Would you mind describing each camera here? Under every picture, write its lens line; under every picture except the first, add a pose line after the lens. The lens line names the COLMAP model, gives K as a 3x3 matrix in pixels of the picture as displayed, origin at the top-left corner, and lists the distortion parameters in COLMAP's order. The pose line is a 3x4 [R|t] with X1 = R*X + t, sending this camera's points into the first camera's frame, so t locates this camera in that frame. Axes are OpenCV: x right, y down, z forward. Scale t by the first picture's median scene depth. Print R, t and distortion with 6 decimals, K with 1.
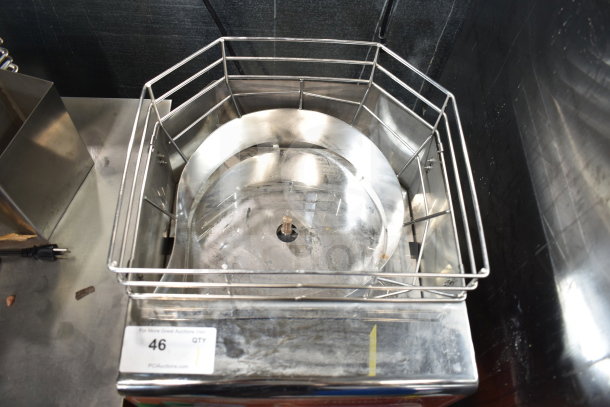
lens RADIAL K [[512.4, 0, 305.0], [0, 512.4, 203.5], [0, 0, 1]] dist [-0.092673, 0.006913]
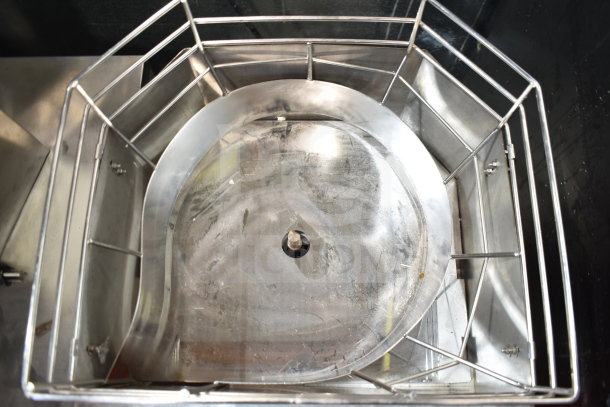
lens RADIAL K [[512.4, 0, 305.0], [0, 512.4, 203.5], [0, 0, 1]] dist [-0.092673, 0.006913]
pose [[0.997429, -0.002406, -0.071625, 0.035035], [0.019188, 0.971911, 0.234564, -0.188187], [0.069049, -0.235336, 0.969458, 0.278712]]
